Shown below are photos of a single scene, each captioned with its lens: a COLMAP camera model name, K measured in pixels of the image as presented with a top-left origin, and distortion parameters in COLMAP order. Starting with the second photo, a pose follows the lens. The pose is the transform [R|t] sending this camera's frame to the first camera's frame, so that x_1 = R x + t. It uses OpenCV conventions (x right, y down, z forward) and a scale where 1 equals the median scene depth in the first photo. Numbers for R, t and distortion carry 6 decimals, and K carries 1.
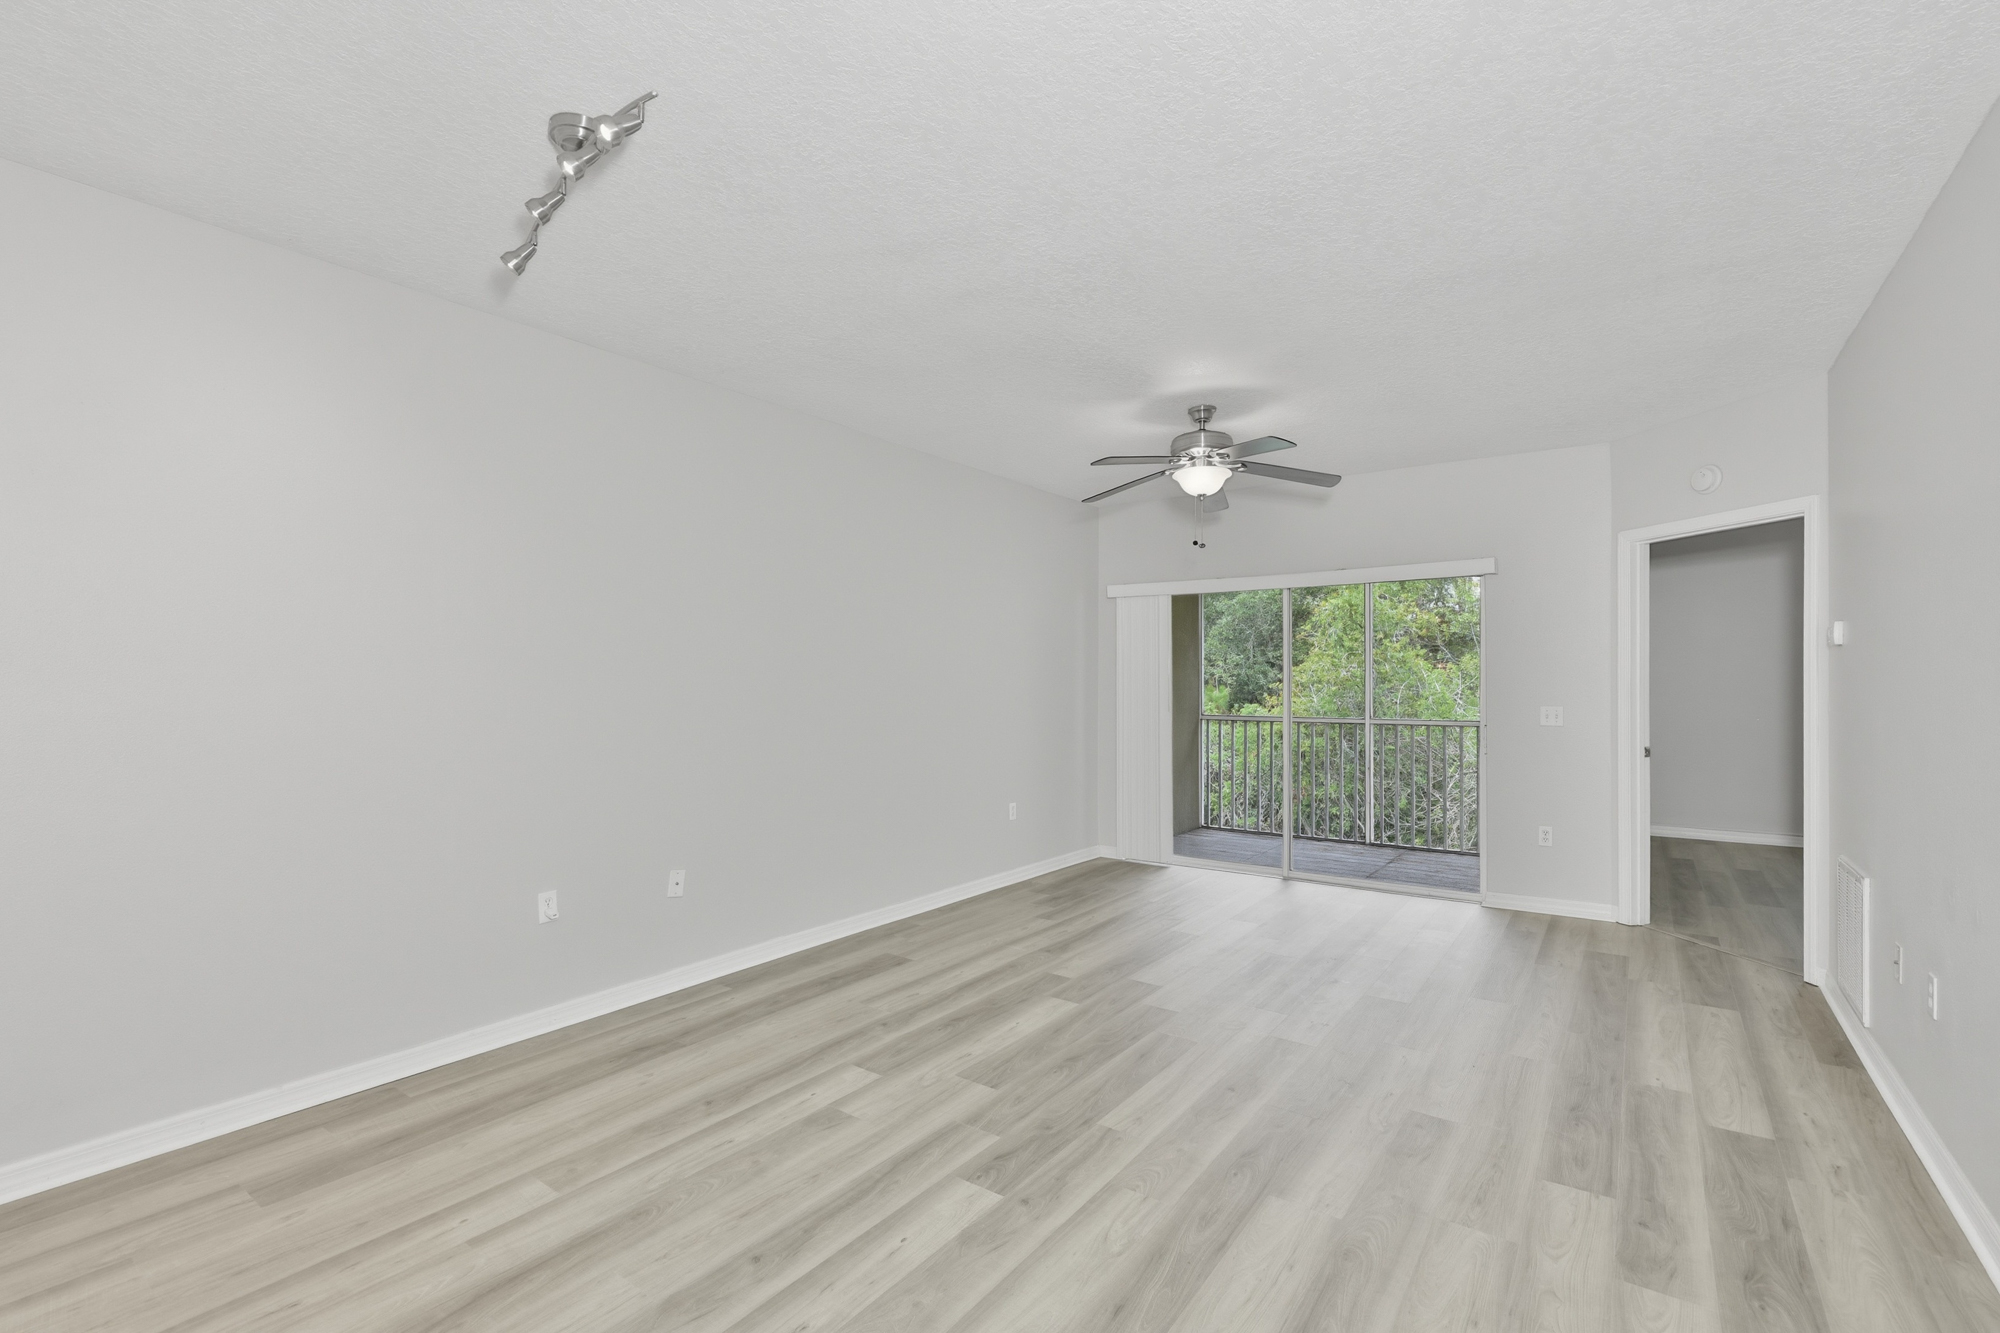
lens RADIAL K [[879.1, 0, 999.7], [0, 879.1, 691.3], [0, 0, 1]] dist [-0.003383, 0.000074]
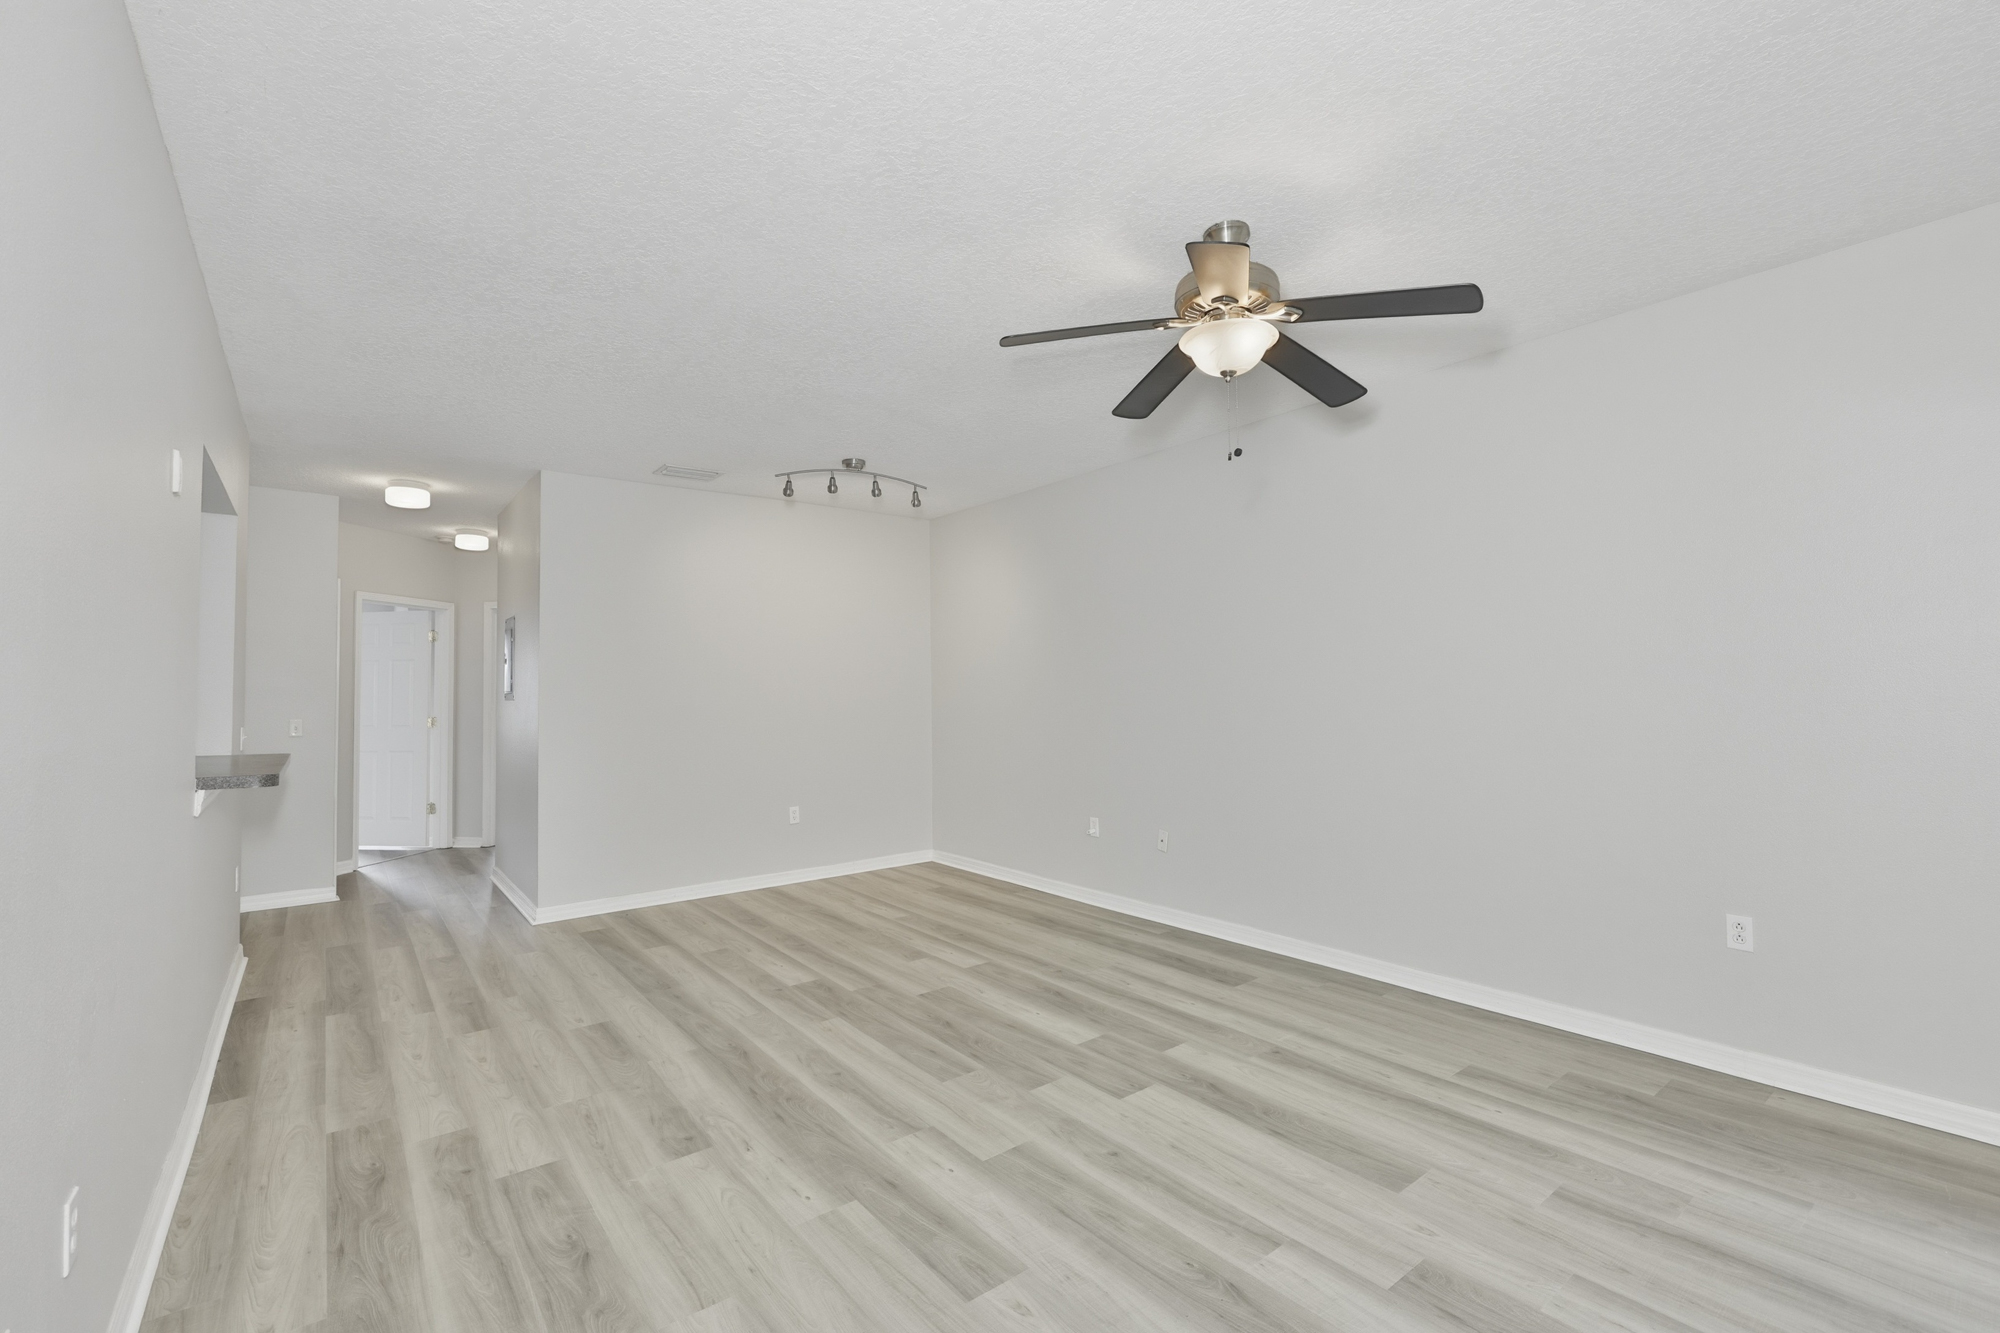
lens RADIAL K [[879.1, 0, 999.7], [0, 879.1, 691.3], [0, 0, 1]] dist [-0.003383, 0.000074]
pose [[-0.279486, 0.008831, -0.960109, 1.258157], [0.007532, 0.999947, 0.007005, -0.011382], [0.960120, -0.005274, -0.279538, 1.534541]]
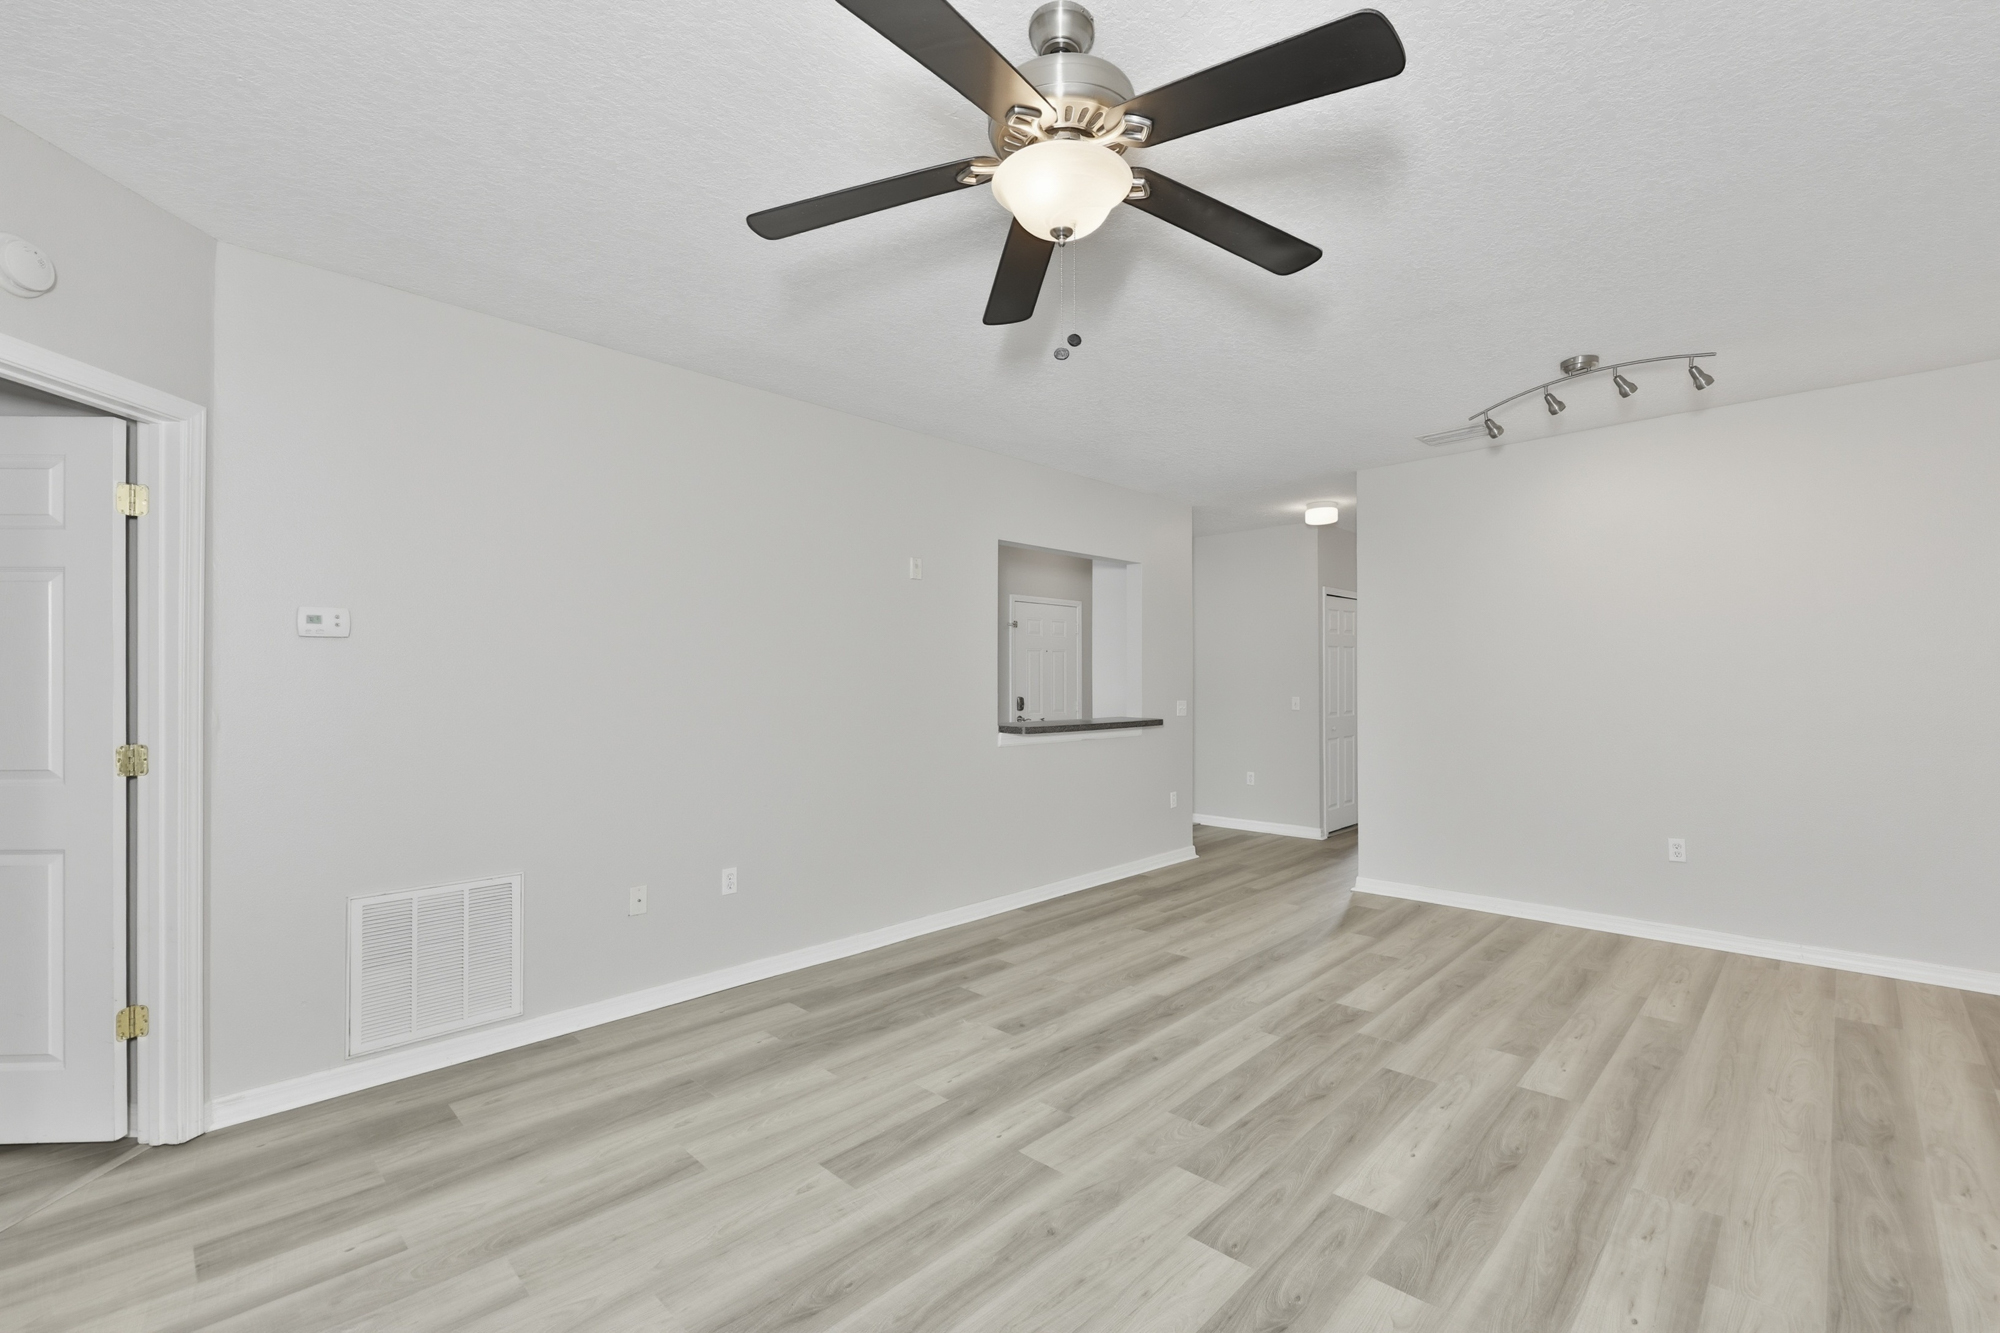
lens RADIAL K [[854.9, 0, 1000.0], [0, 854.9, 666.5], [0, 0, 1]] dist [-0.001422, 0.000505]
pose [[-0.989019, 0.009573, 0.147475, 0.303027], [0.008253, 0.999920, -0.009561, -0.019792], [-0.147555, -0.008238, -0.989020, 2.140040]]
